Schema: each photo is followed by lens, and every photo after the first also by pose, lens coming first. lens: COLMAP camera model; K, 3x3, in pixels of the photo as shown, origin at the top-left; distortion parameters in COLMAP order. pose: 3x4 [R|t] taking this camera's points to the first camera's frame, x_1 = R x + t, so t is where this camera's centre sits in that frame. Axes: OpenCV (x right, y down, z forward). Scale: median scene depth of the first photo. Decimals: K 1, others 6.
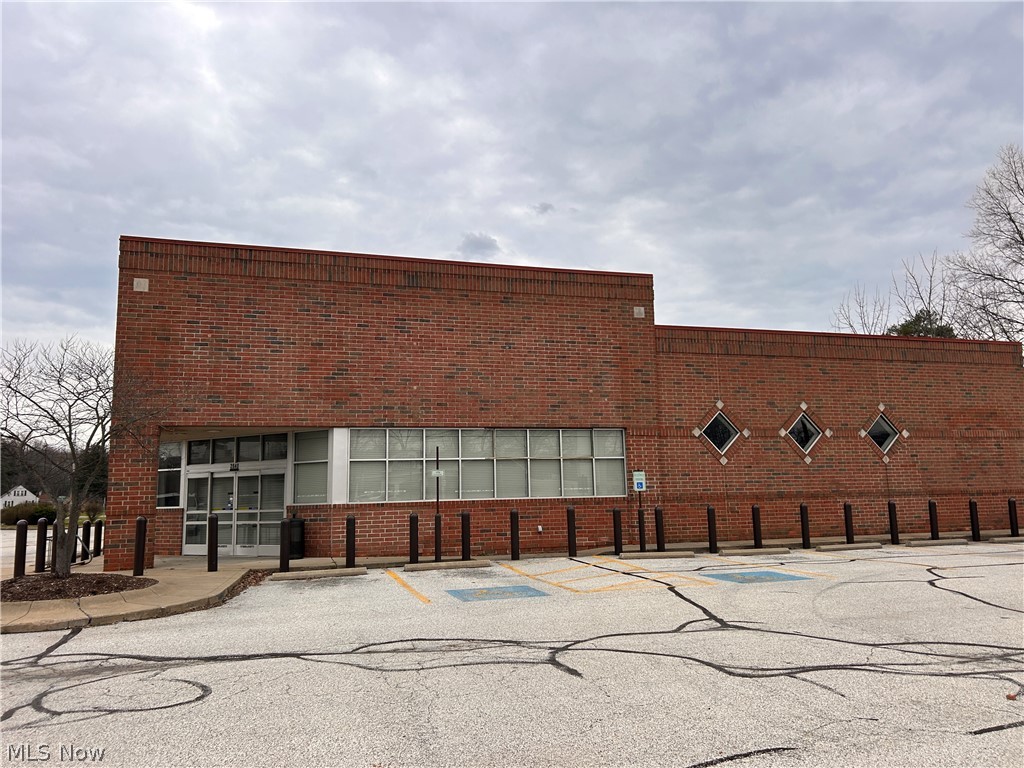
lens RADIAL K [[791.2, 0, 512.0], [0, 791.2, 384.0], [0, 0, 1]] dist [0.022548, -0.002320]
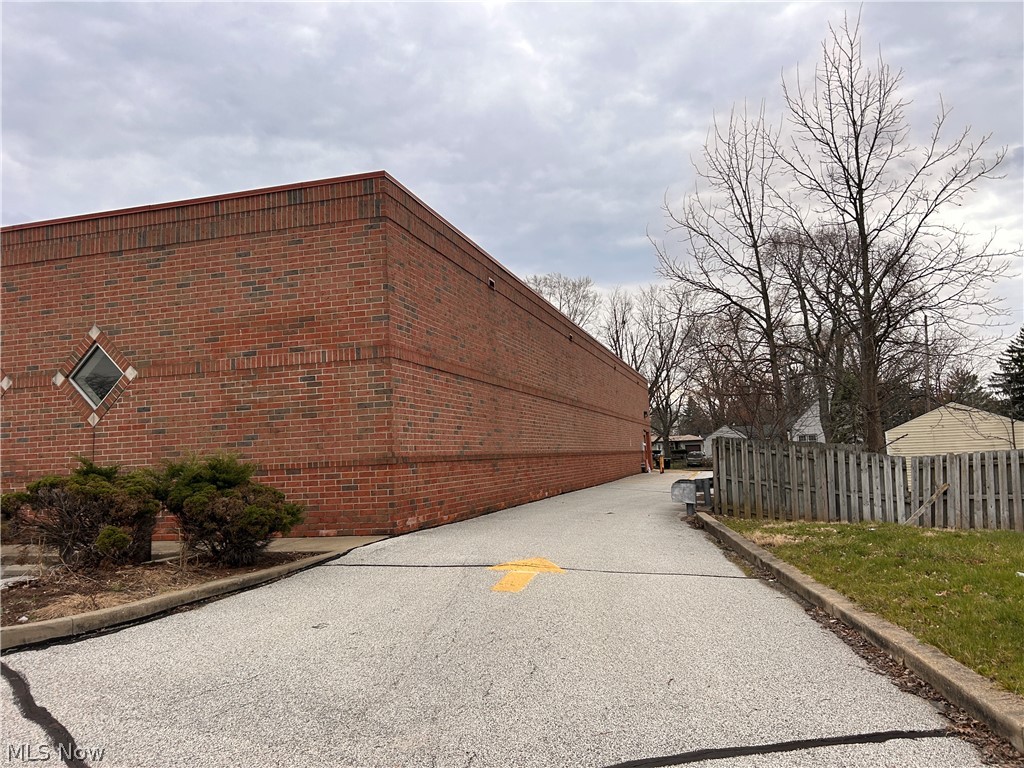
lens RADIAL K [[791.2, 0, 512.0], [0, 791.2, 384.0], [0, 0, 1]] dist [0.022548, -0.002320]
pose [[0.836416, -0.066547, -0.544040, 1.006269], [0.103862, 0.993861, 0.038111, 0.073940], [0.538164, -0.088382, 0.838193, 0.630922]]
